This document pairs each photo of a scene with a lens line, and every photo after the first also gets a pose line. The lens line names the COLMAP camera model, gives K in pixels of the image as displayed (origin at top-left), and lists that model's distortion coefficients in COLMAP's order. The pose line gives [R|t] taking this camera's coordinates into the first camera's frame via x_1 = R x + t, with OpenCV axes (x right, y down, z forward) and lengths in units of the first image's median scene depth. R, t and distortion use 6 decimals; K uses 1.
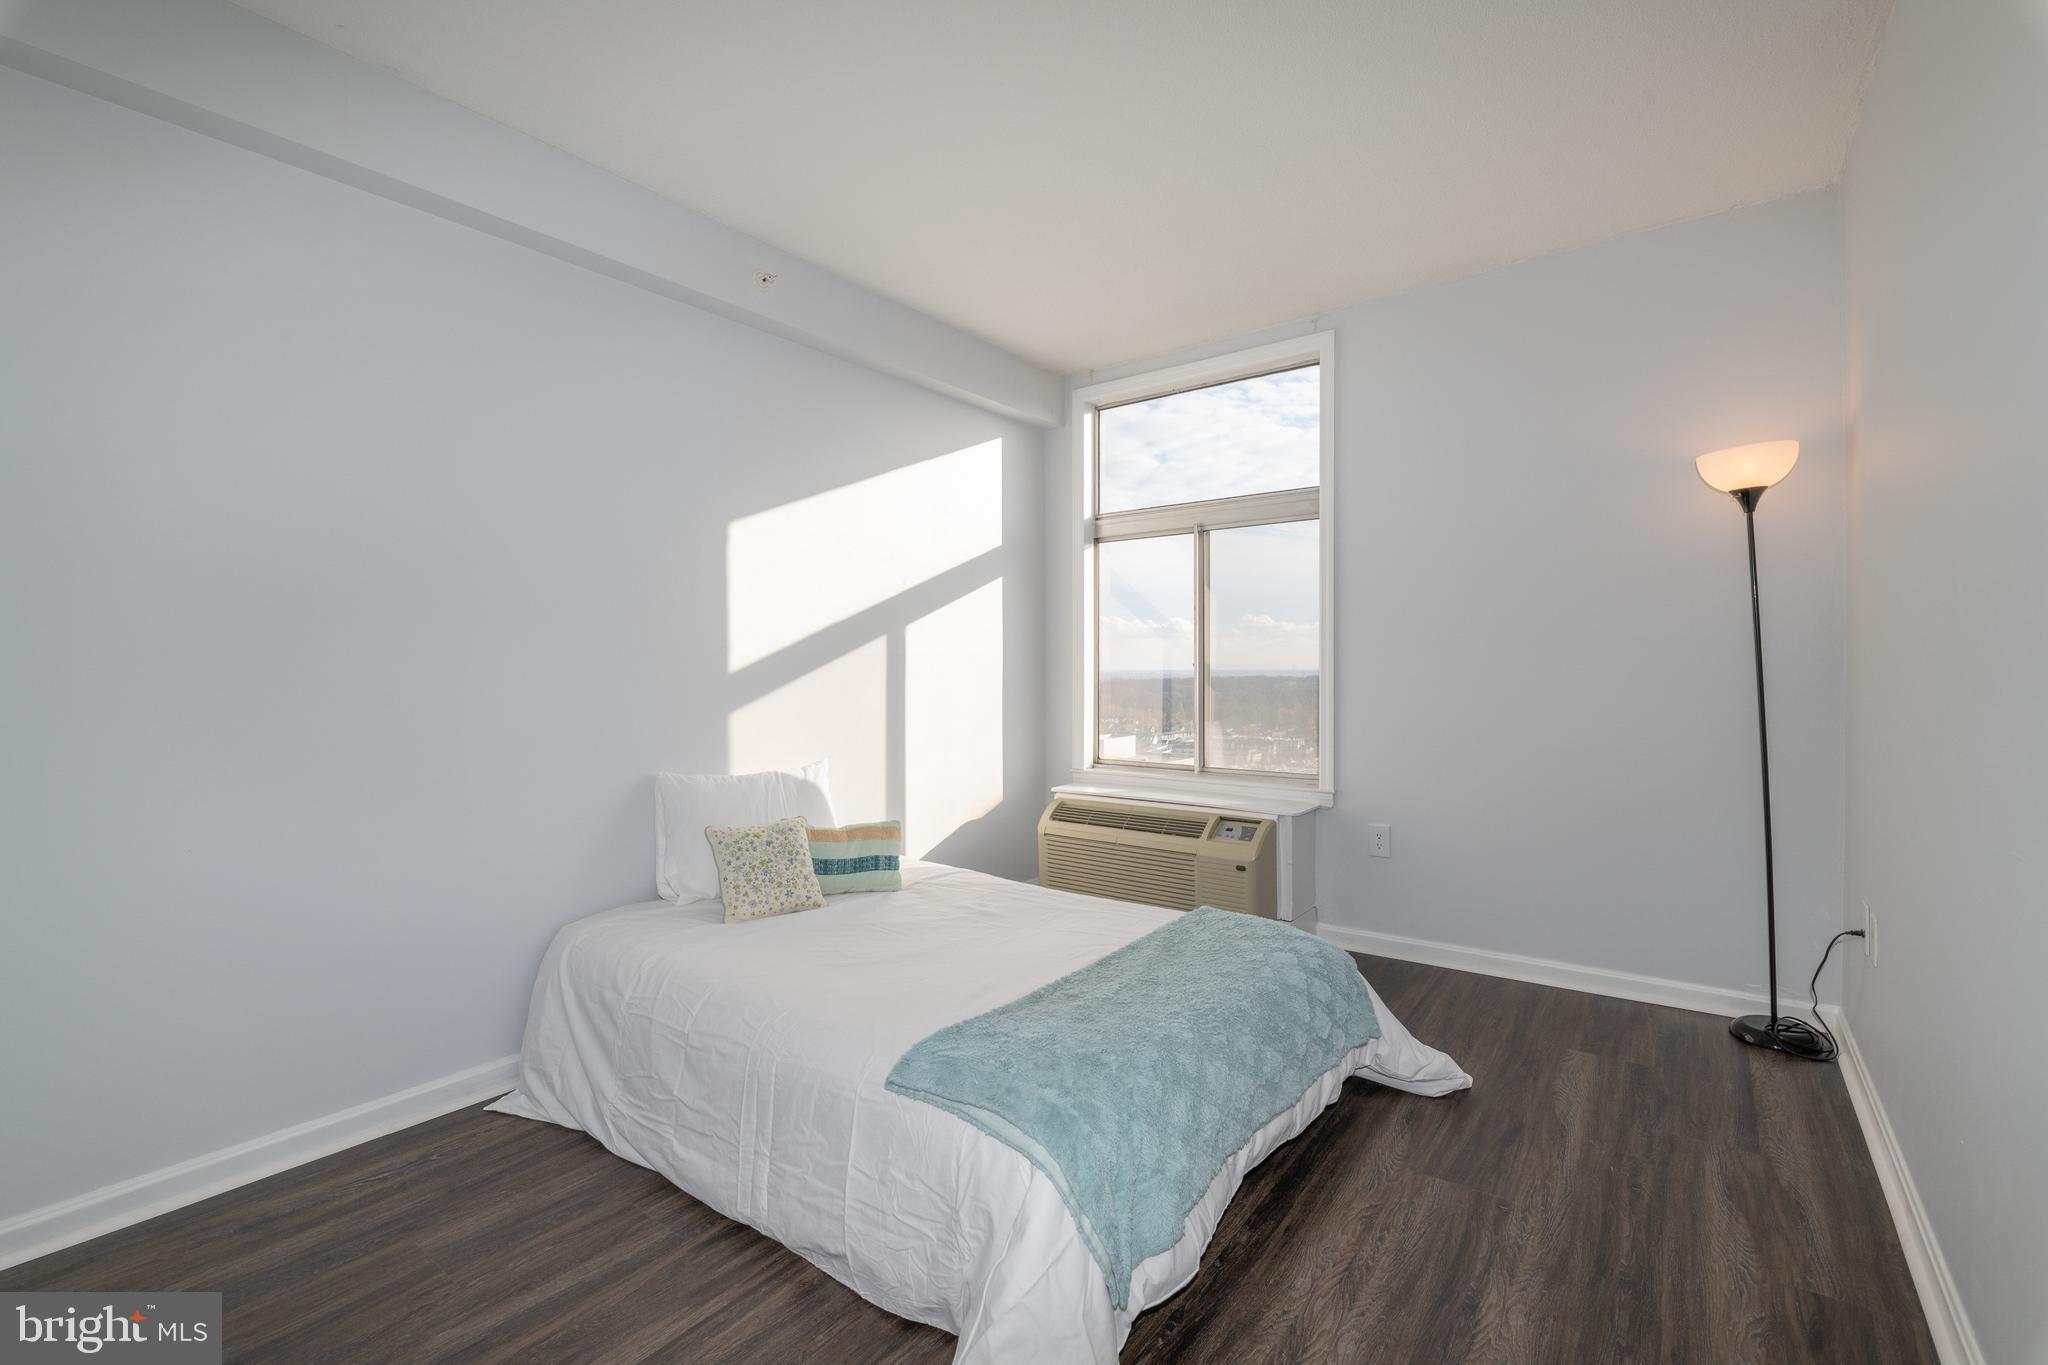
lens RADIAL K [[889.3, 0, 1023.3], [0, 889.3, 669.4], [0, 0, 1]] dist [-0.000043, -0.000479]
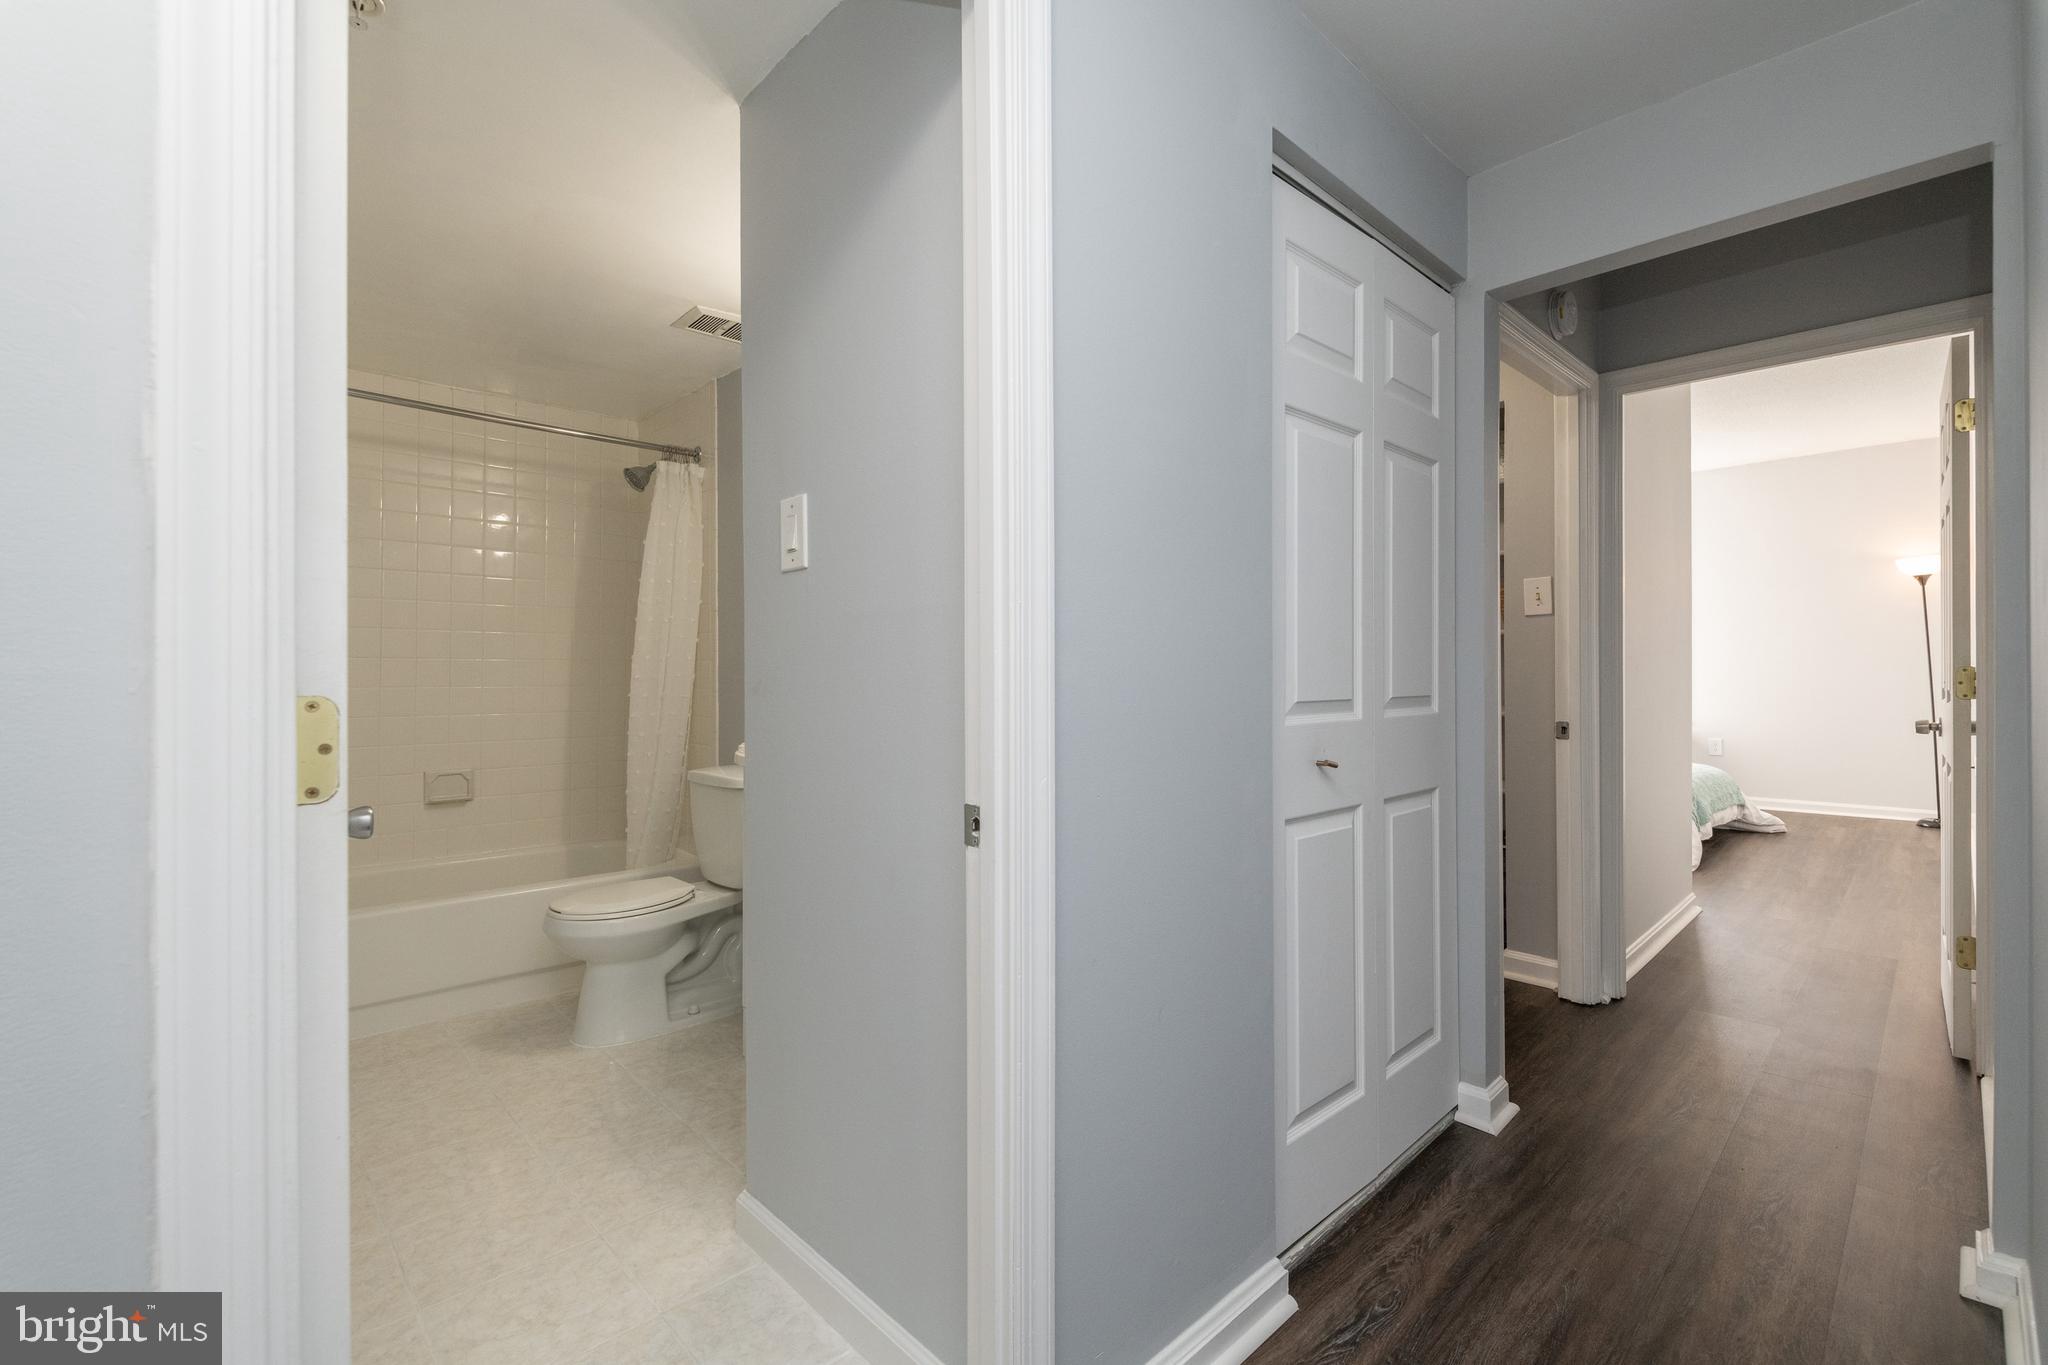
lens RADIAL K [[889.3, 0, 1023.3], [0, 889.3, 669.4], [0, 0, 1]] dist [-0.000043, -0.000479]
pose [[0.986877, 0.000903, -0.161472, -1.039420], [-0.001307, 0.999996, -0.002398, 0.042425], [0.161469, 0.002577, 0.986874, -1.546226]]
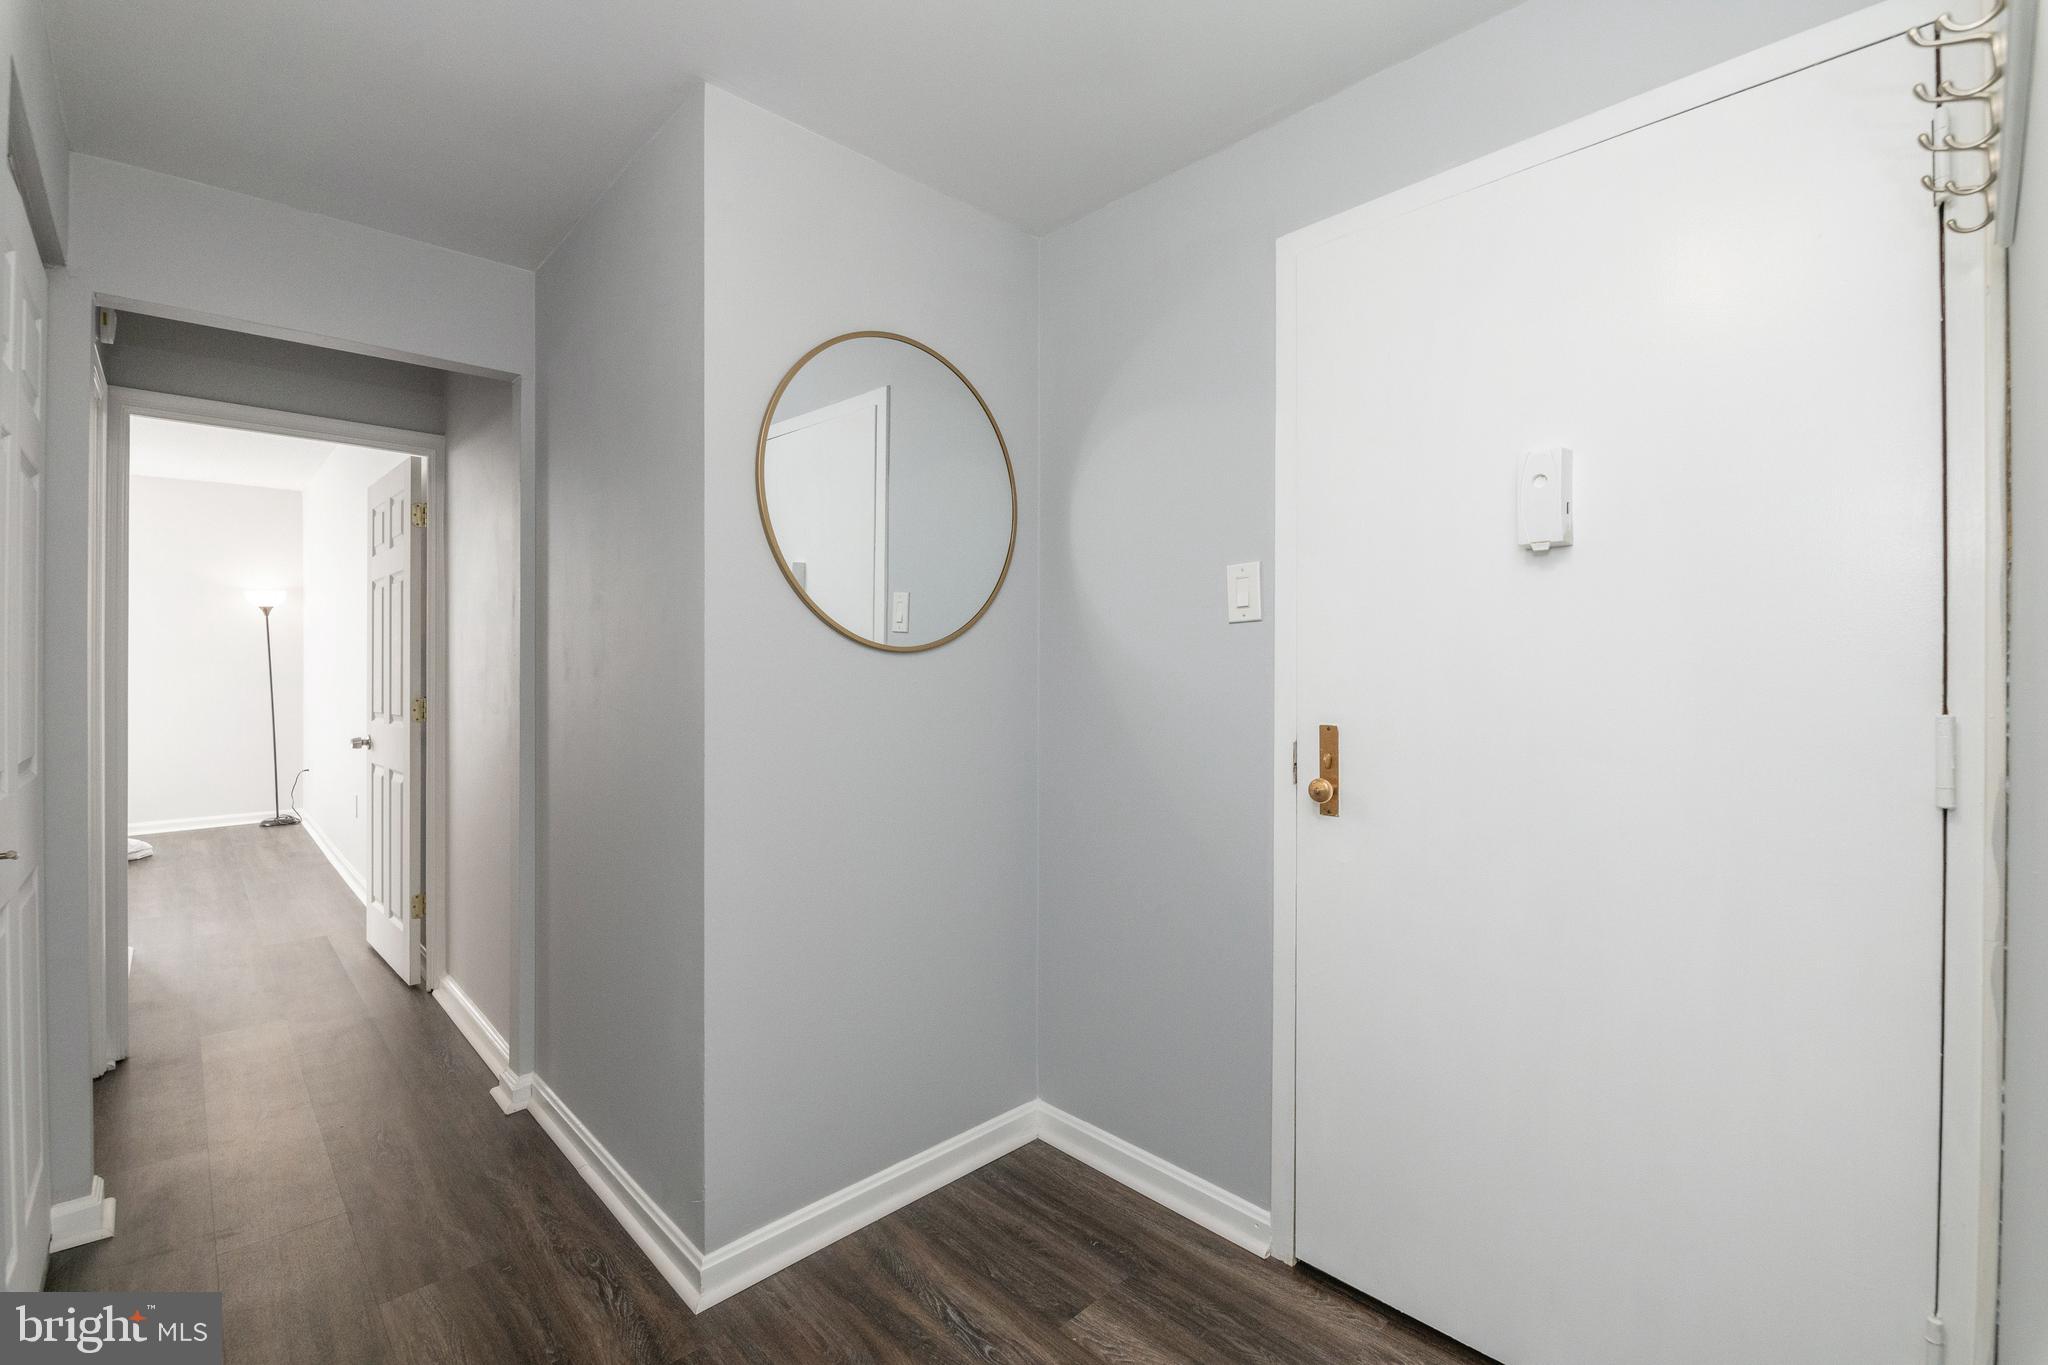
lens RADIAL K [[870.0, 0, 1021.7], [0, 870.0, 676.5], [0, 0, 1]] dist [-0.003165, -0.000328]
pose [[0.164883, 0.001612, 0.986312, -1.269972], [0.006185, 0.999977, -0.002669, 0.017937], [-0.986294, 0.006540, 0.164869, -1.532248]]
